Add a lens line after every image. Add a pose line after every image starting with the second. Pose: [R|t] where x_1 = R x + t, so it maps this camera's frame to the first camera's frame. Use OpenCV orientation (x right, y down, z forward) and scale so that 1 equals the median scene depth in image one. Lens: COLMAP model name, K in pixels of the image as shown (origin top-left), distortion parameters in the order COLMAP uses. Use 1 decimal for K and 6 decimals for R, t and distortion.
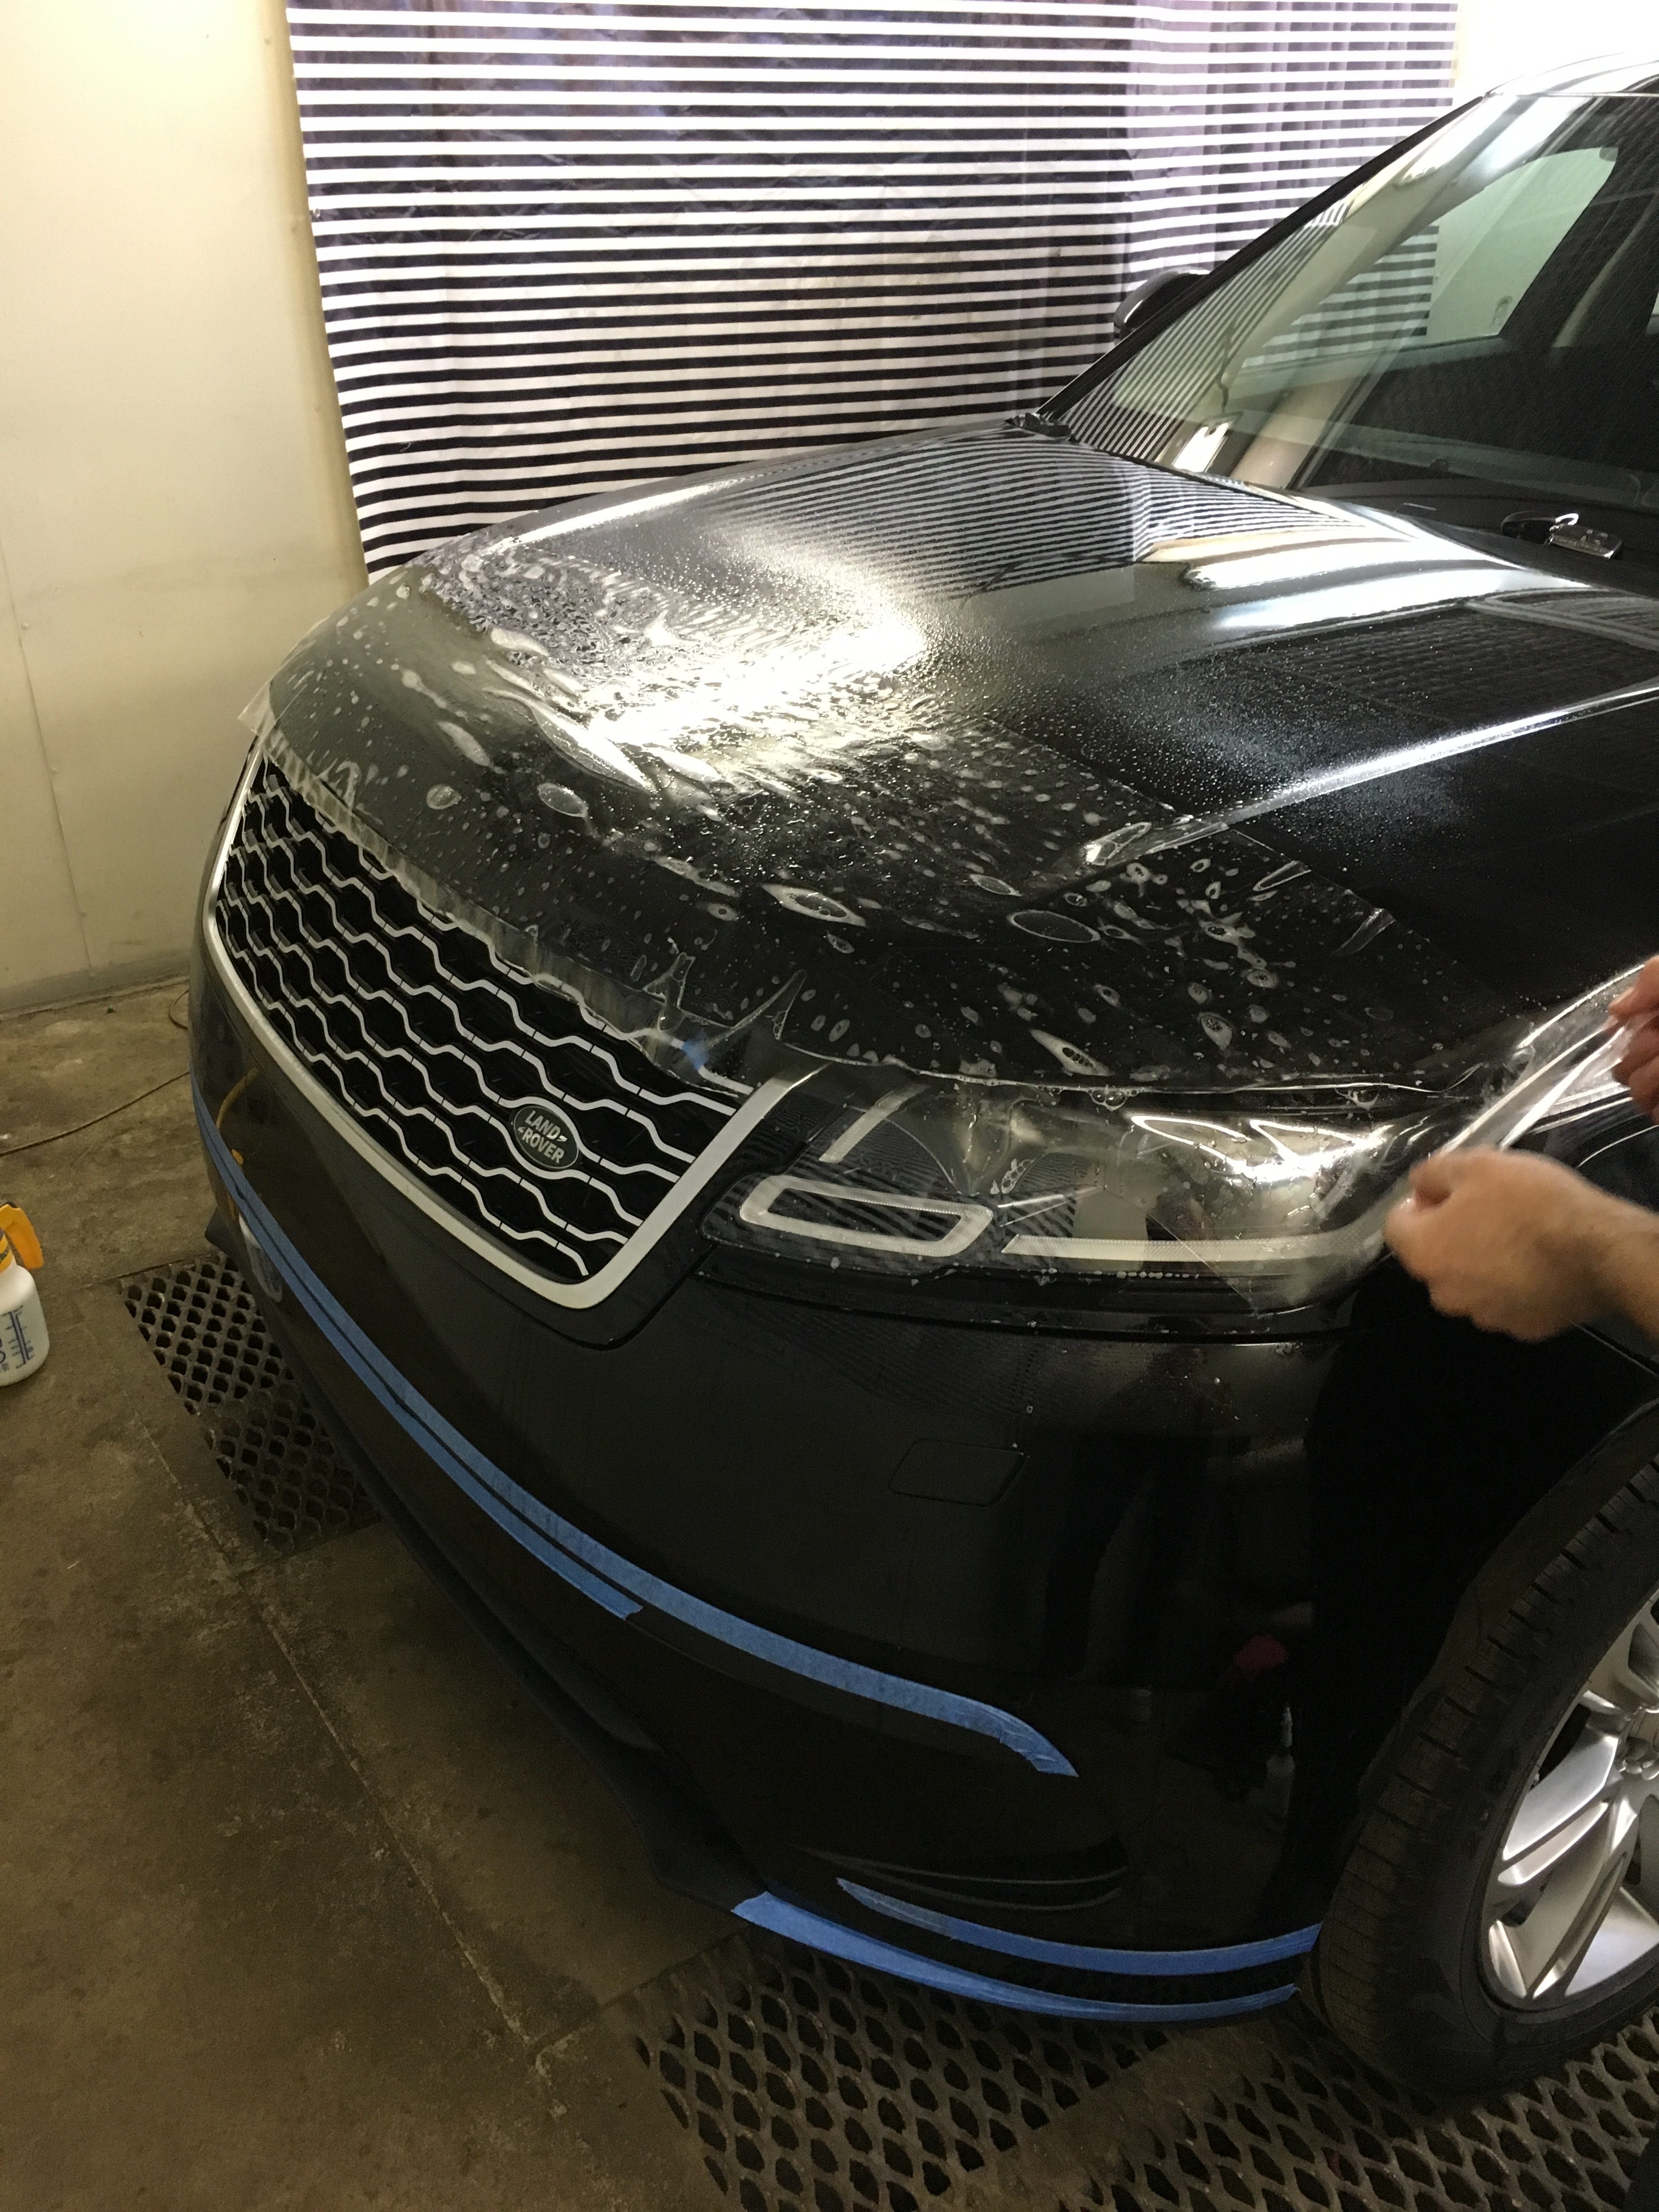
lens RADIAL K [[1878.9, 0, 839.5], [0, 1878.9, 1094.8], [0, 0, 1]] dist [0.095933, -0.108369]
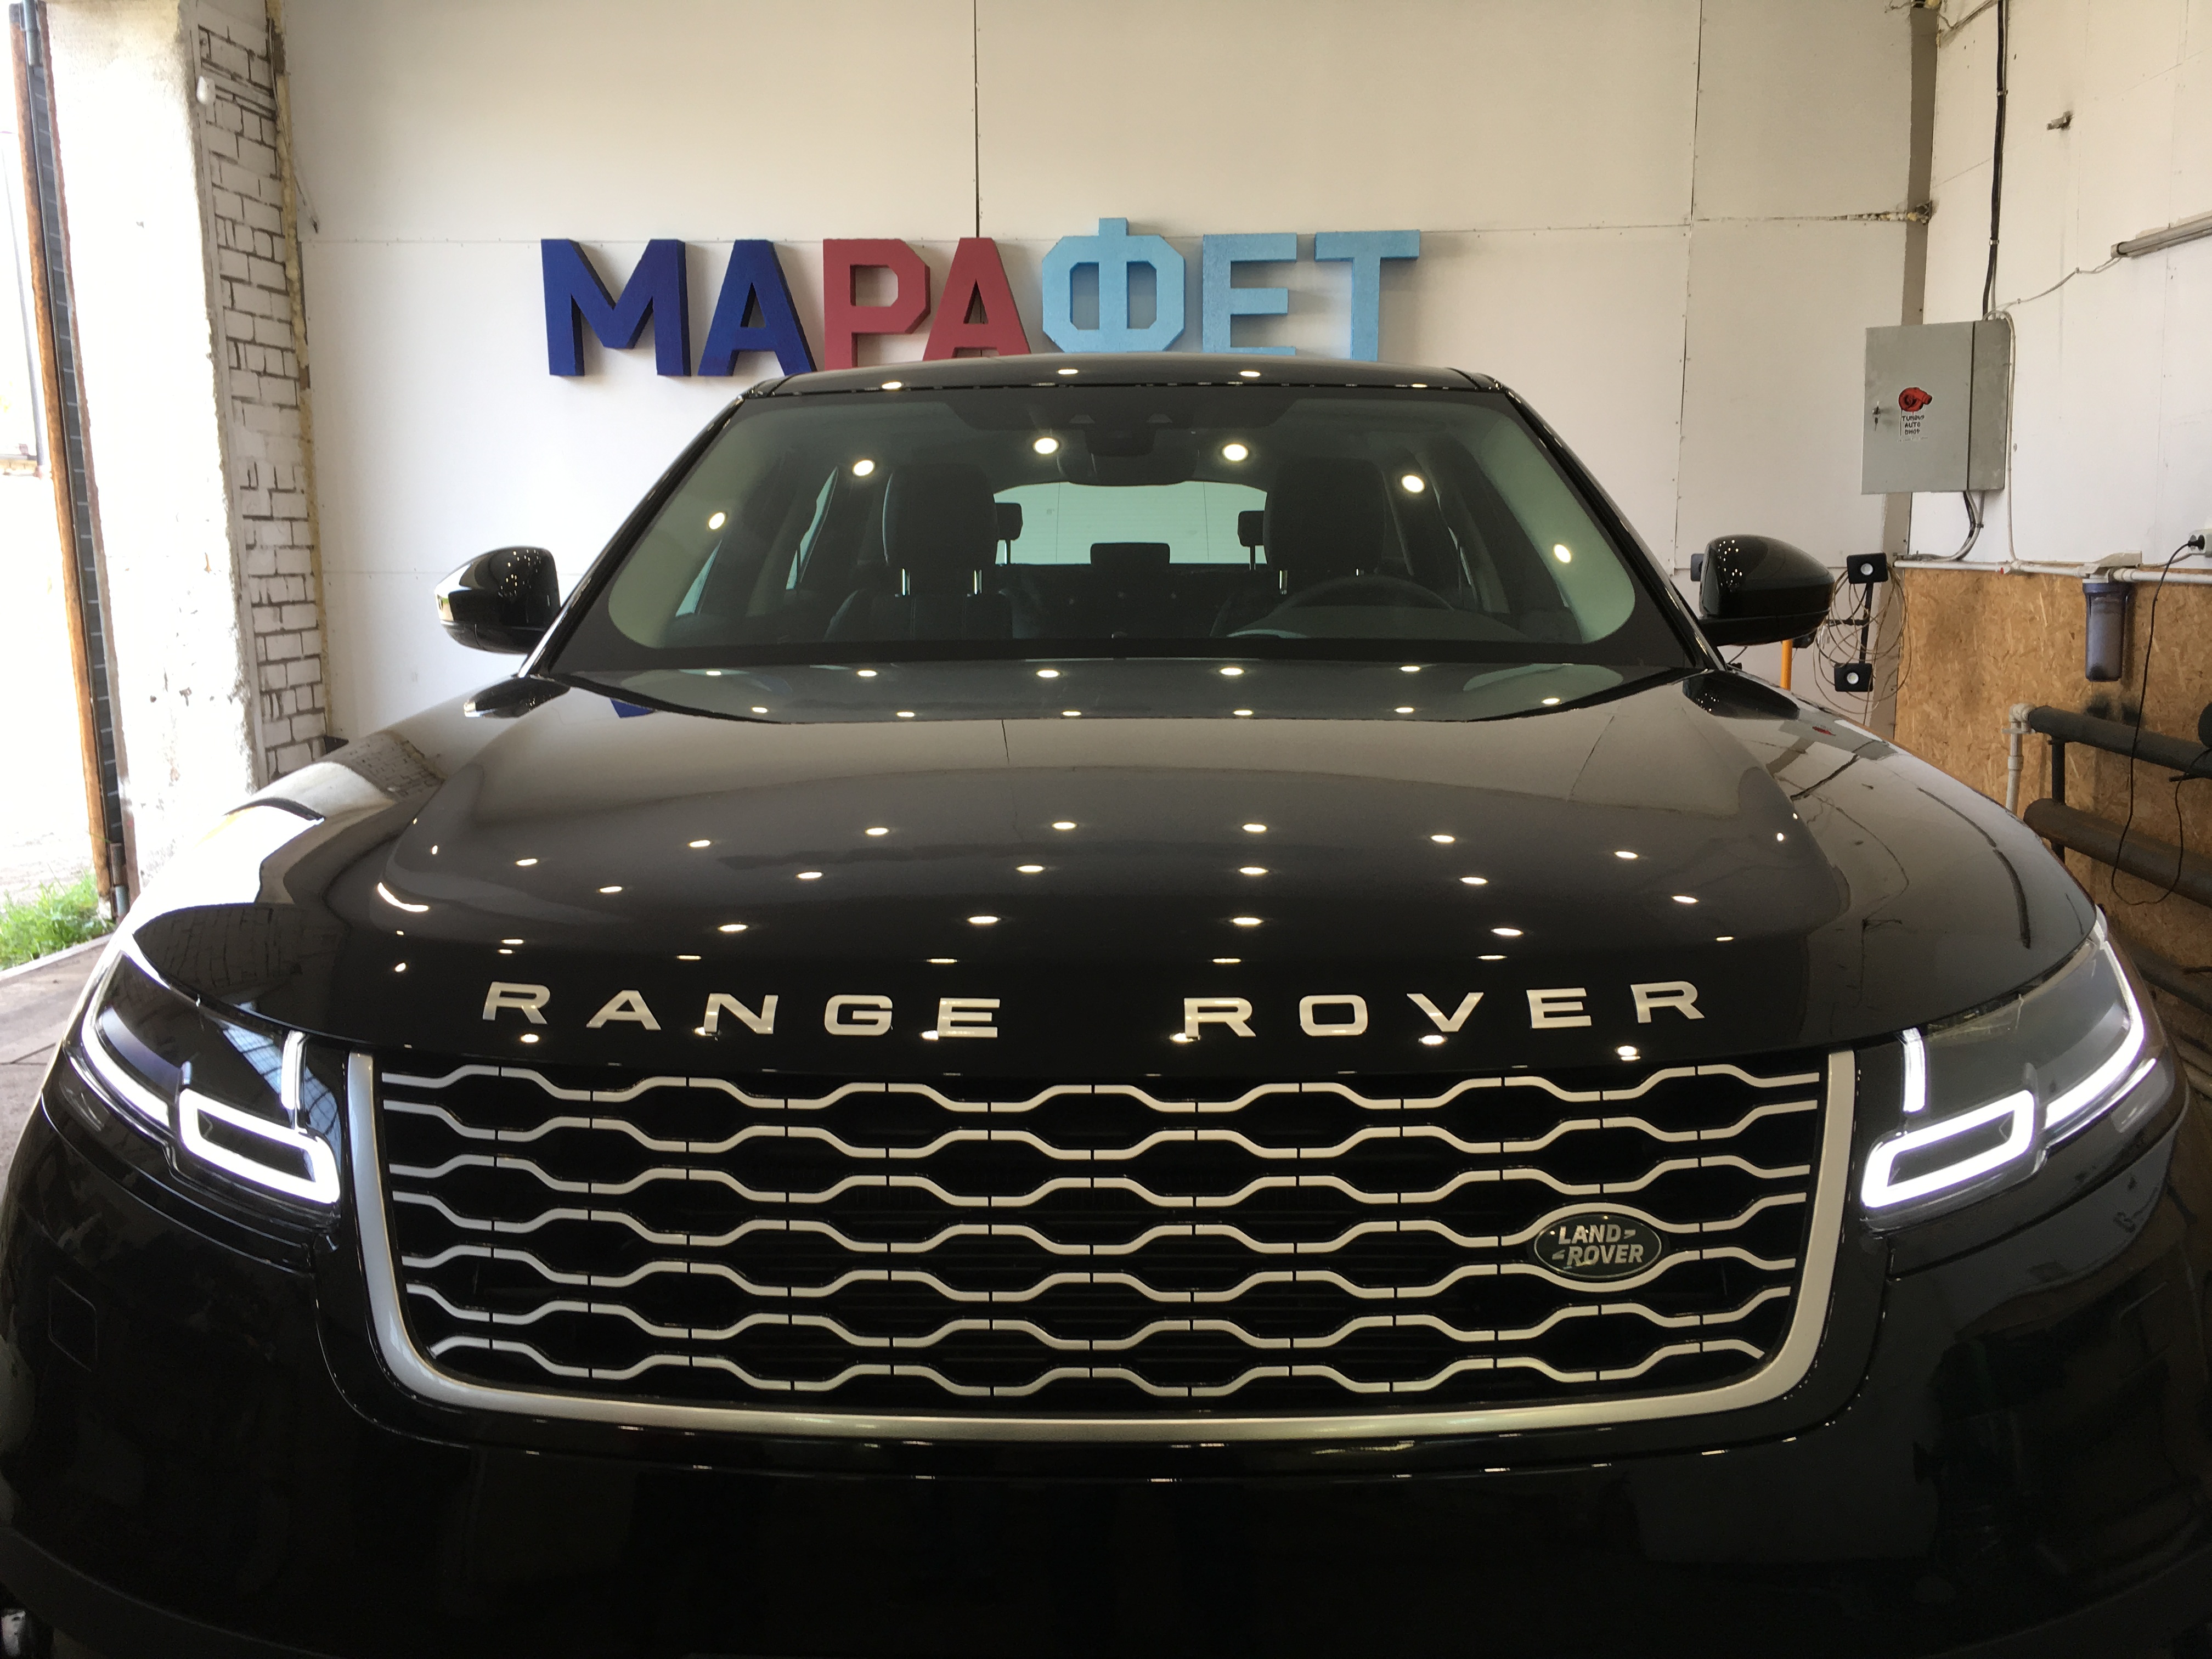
lens RADIAL K [[1865.1, 0, 1045.3], [0, 1865.1, 828.2], [0, 0, 1]] dist [0.109793, -0.130825]
pose [[0.573899, -0.124554, 0.809398, -0.840093], [0.392976, 0.909020, -0.138753, -0.111540], [-0.718477, 0.397705, 0.570633, 0.543412]]
